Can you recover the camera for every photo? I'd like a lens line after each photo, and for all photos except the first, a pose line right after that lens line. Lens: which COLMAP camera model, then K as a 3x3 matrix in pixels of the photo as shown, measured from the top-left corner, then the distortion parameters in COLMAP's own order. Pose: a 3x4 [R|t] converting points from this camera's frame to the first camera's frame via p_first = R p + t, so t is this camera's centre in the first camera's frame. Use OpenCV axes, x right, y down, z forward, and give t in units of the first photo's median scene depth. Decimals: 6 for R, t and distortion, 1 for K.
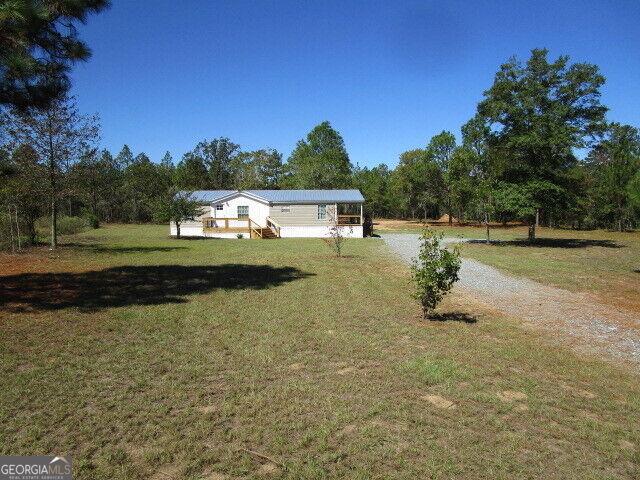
lens RADIAL K [[459.5, 0, 318.4], [0, 459.5, 239.4], [0, 0, 1]] dist [0.003818, 0.001482]
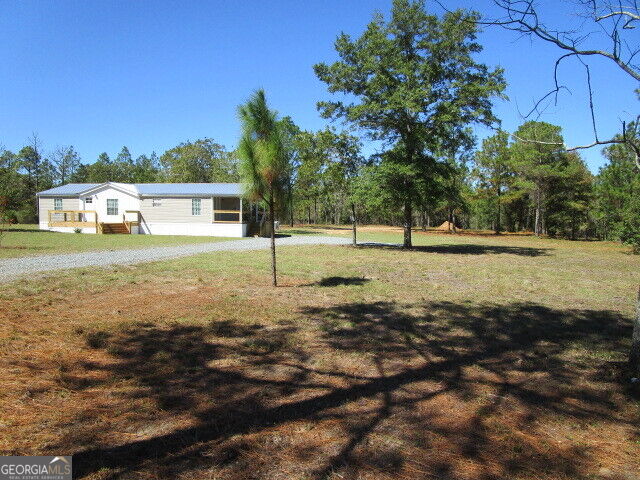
lens RADIAL K [[452.0, 0, 322.3], [0, 452.0, 240.1], [0, 0, 1]] dist [-0.010963, 0.007974]
pose [[0.989017, 0.024510, -0.145753, 0.376594], [-0.027477, 0.999454, -0.018376, 0.013378], [0.145223, 0.022179, 0.989150, 0.180374]]
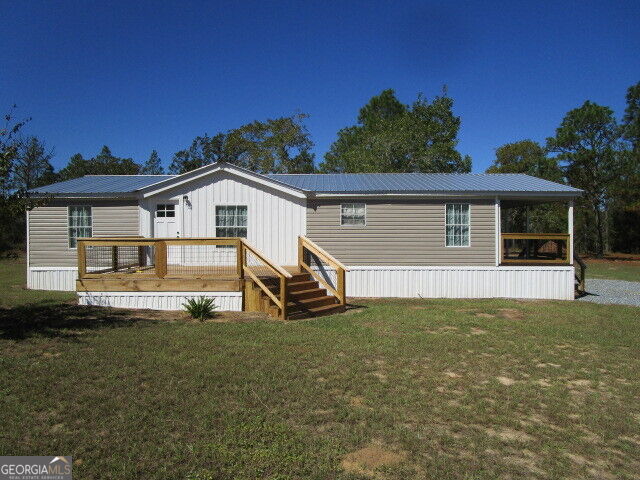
lens RADIAL K [[452.0, 0, 319.5], [0, 452.0, 242.4], [0, 0, 1]] dist [-0.010963, 0.007974]
pose [[0.998956, 0.006401, -0.045237, -0.080822], [-0.008928, 0.998397, -0.055894, -0.026248], [0.044807, 0.056240, 0.997411, 0.660007]]
